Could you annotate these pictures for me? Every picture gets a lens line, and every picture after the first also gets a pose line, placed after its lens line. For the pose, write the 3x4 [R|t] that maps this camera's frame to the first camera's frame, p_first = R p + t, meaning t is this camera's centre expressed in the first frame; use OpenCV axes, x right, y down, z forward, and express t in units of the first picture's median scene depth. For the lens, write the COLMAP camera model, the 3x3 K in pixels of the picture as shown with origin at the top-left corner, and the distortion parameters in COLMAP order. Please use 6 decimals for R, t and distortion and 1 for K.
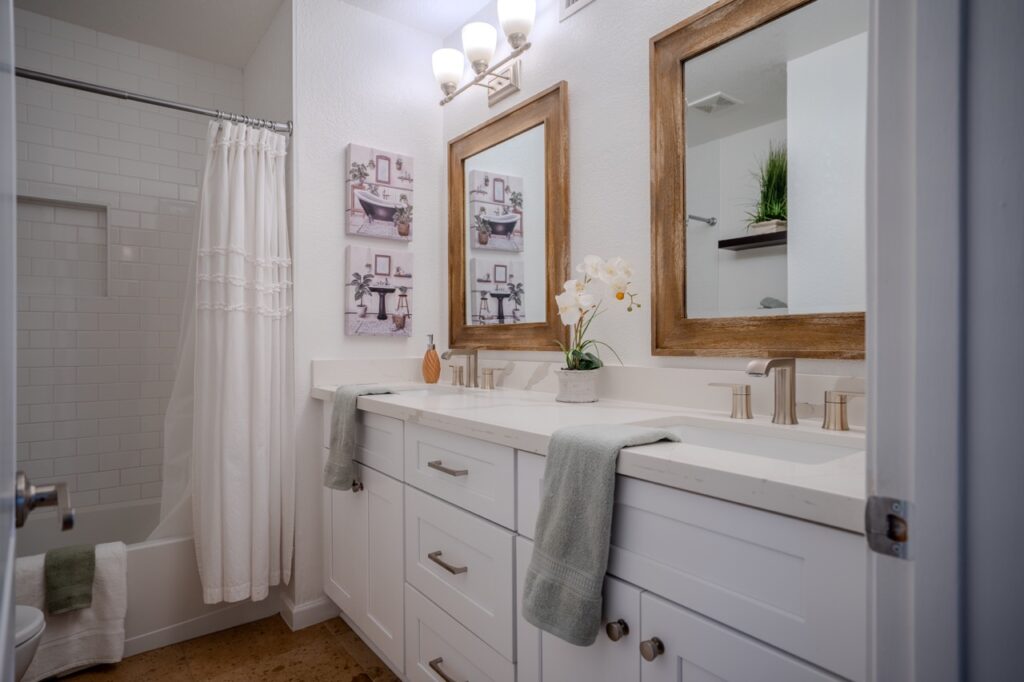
lens RADIAL K [[581.1, 0, 512.0], [0, 581.1, 341.0], [0, 0, 1]] dist [-0.024840, 0.049857]
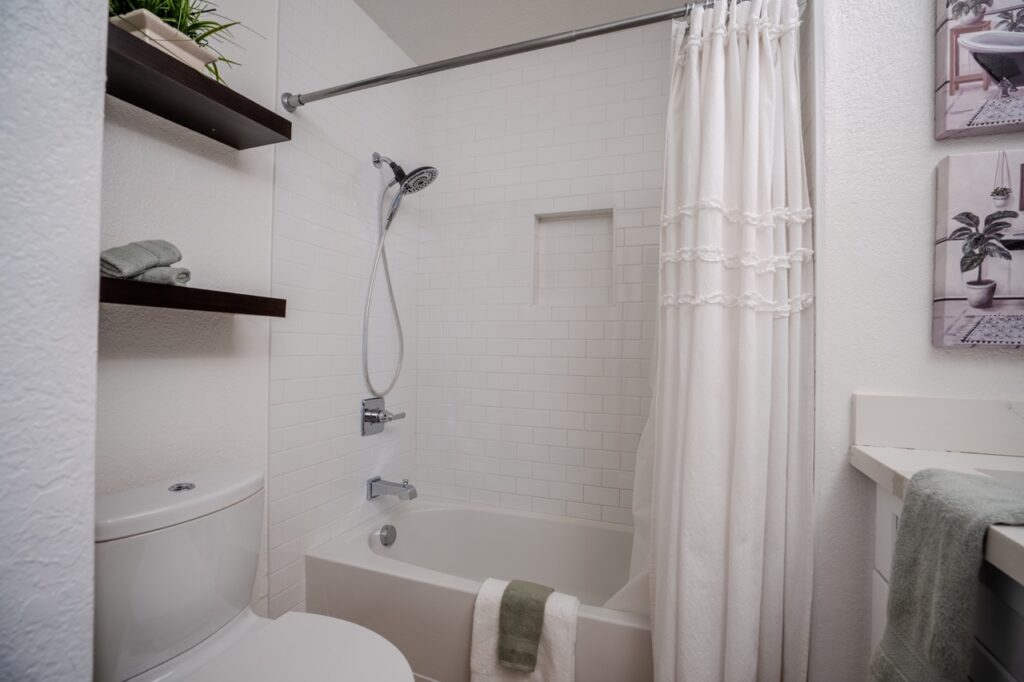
lens RADIAL K [[468.0, 0, 507.7], [0, 468.0, 342.6], [0, 0, 1]] dist [-0.047670, 0.013893]
pose [[0.530938, 0.002732, -0.847406, -0.168241], [-0.019289, 0.999775, -0.008862, -0.003480], [0.847191, 0.021051, 0.530871, 0.537996]]
